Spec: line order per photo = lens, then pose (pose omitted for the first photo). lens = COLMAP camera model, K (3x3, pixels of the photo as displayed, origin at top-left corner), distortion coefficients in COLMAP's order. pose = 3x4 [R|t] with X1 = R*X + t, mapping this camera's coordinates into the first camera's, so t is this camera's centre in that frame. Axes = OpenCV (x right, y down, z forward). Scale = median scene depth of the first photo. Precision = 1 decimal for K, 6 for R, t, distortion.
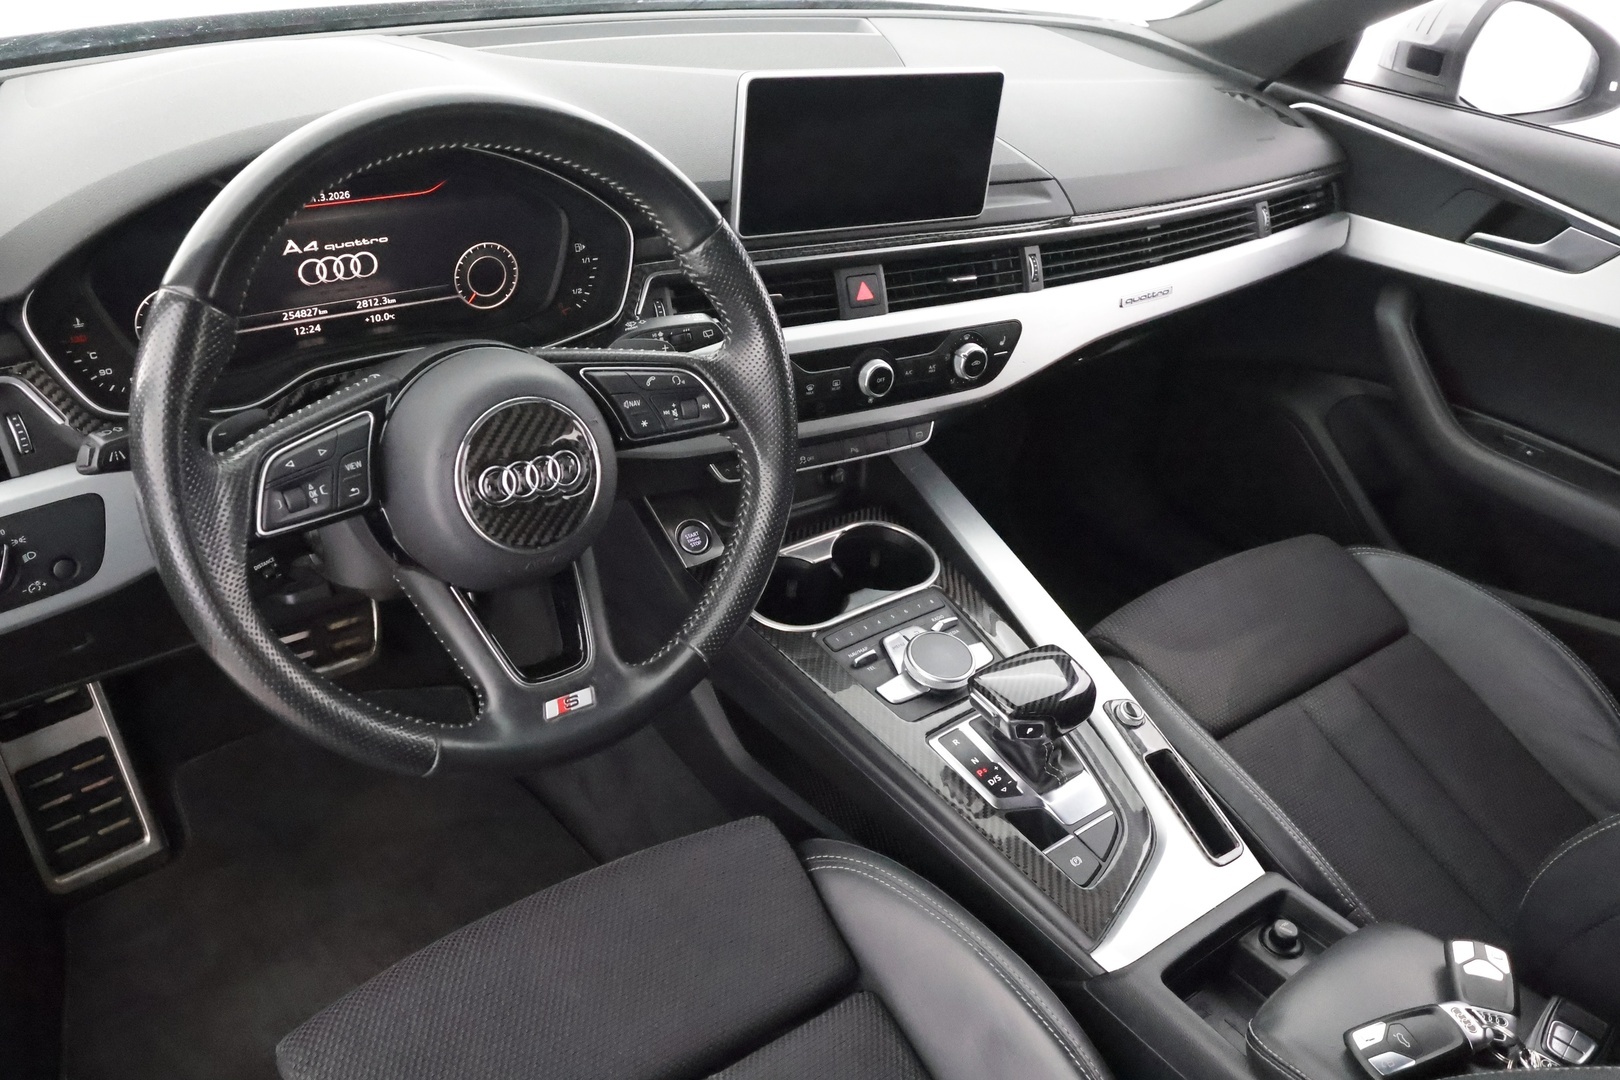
lens RADIAL K [[1283.2, 0, 818.0], [0, 1283.2, 551.2], [0, 0, 1]] dist [0.009848, -0.015298]
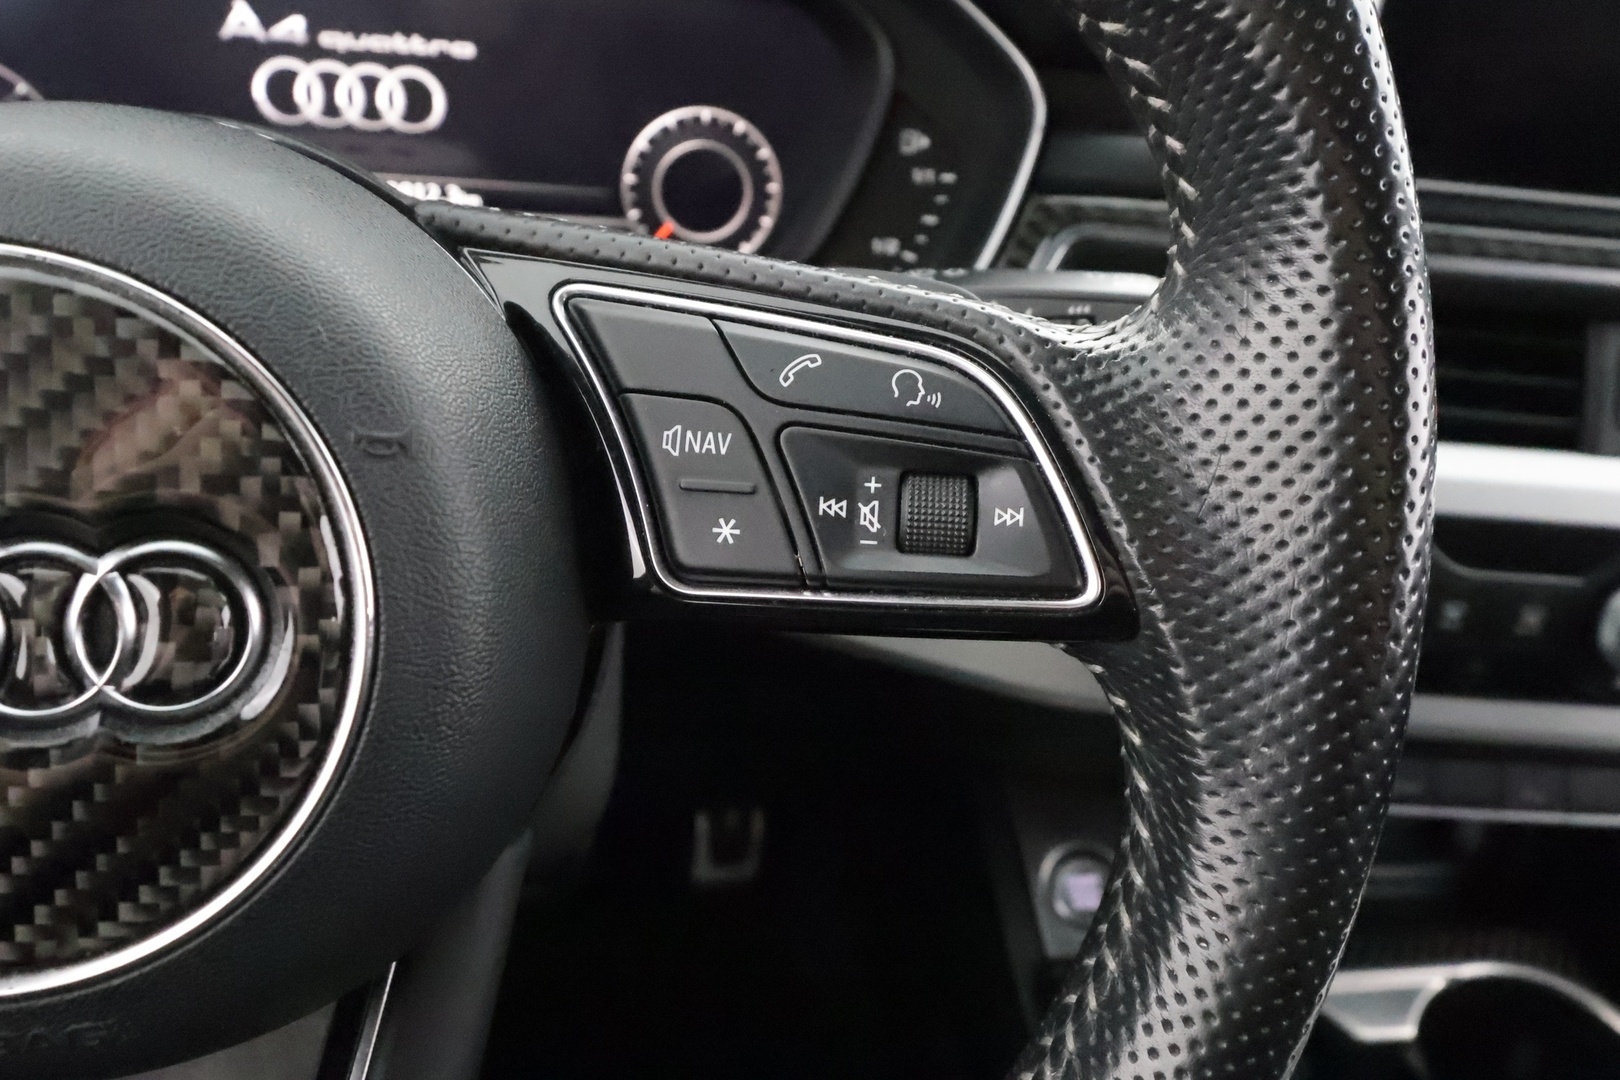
lens RADIAL K [[1283.2, 0, 808.9], [0, 1283.2, 545.8], [0, 0, 1]] dist [0.009848, -0.015298]
pose [[0.880917, 0.191539, -0.432780, -0.013506], [-0.261927, 0.958942, -0.108741, -0.055711], [0.394183, 0.209148, 0.894917, 0.590613]]
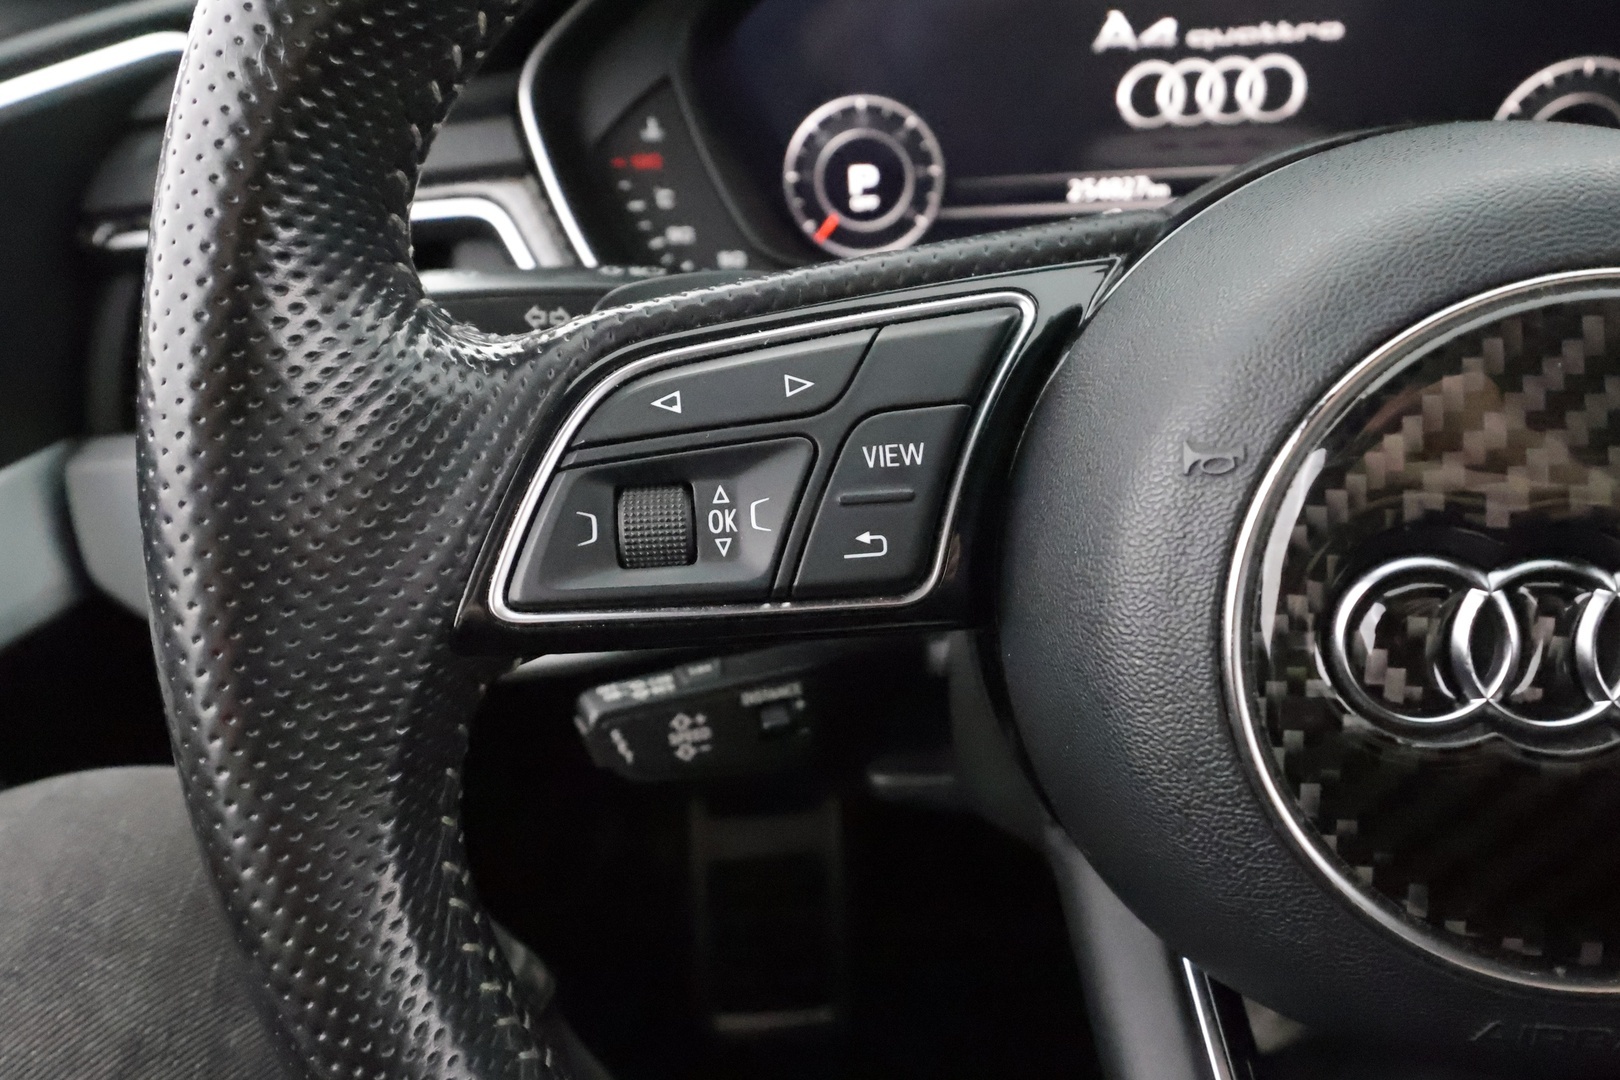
lens RADIAL K [[1283.2, 0, 800.3], [0, 1283.2, 541.5], [0, 0, 1]] dist [0.009848, -0.015298]
pose [[0.709319, 0.195241, -0.677309, -0.119363], [-0.261269, 0.965255, 0.004628, -0.028912], [0.654680, 0.173678, 0.735684, 0.510287]]
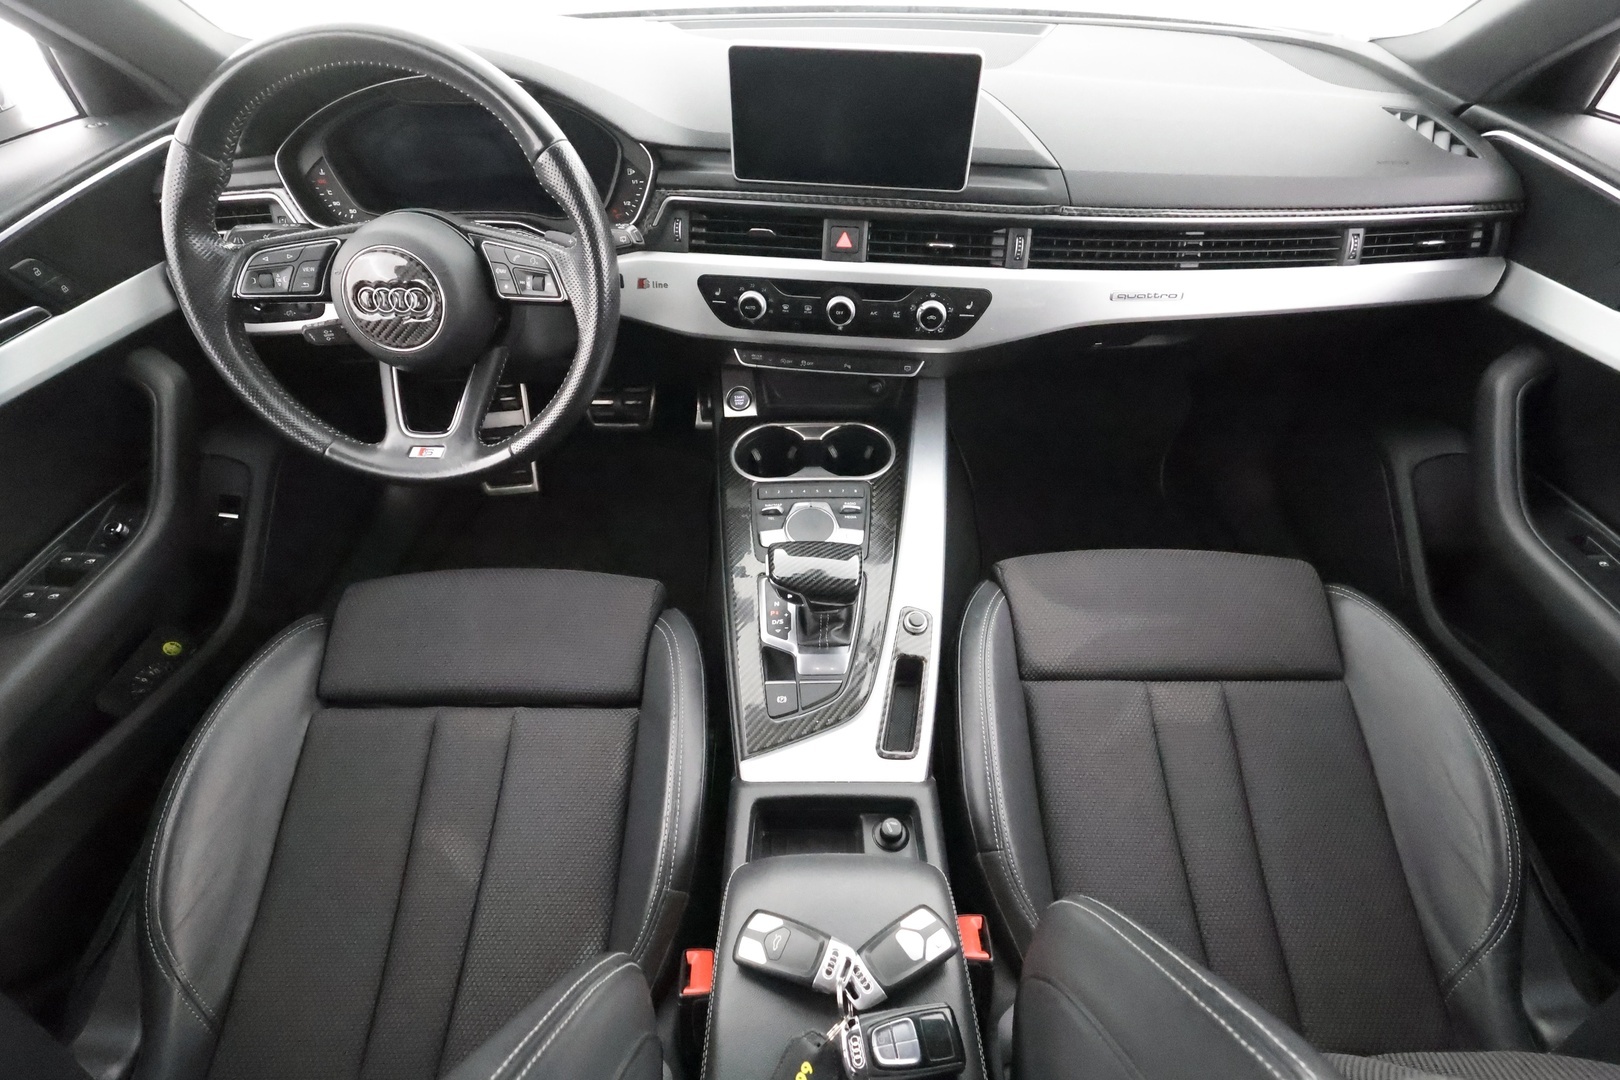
lens RADIAL K [[762.0, 0, 804.1], [0, 762.0, 543.1], [0, 0, 1]] dist [0.000894, -0.000498]
pose [[0.788664, 0.352990, -0.503395, 0.502154], [-0.265757, 0.934044, 0.238610, -0.092042], [0.554420, -0.054403, 0.830457, 0.334295]]
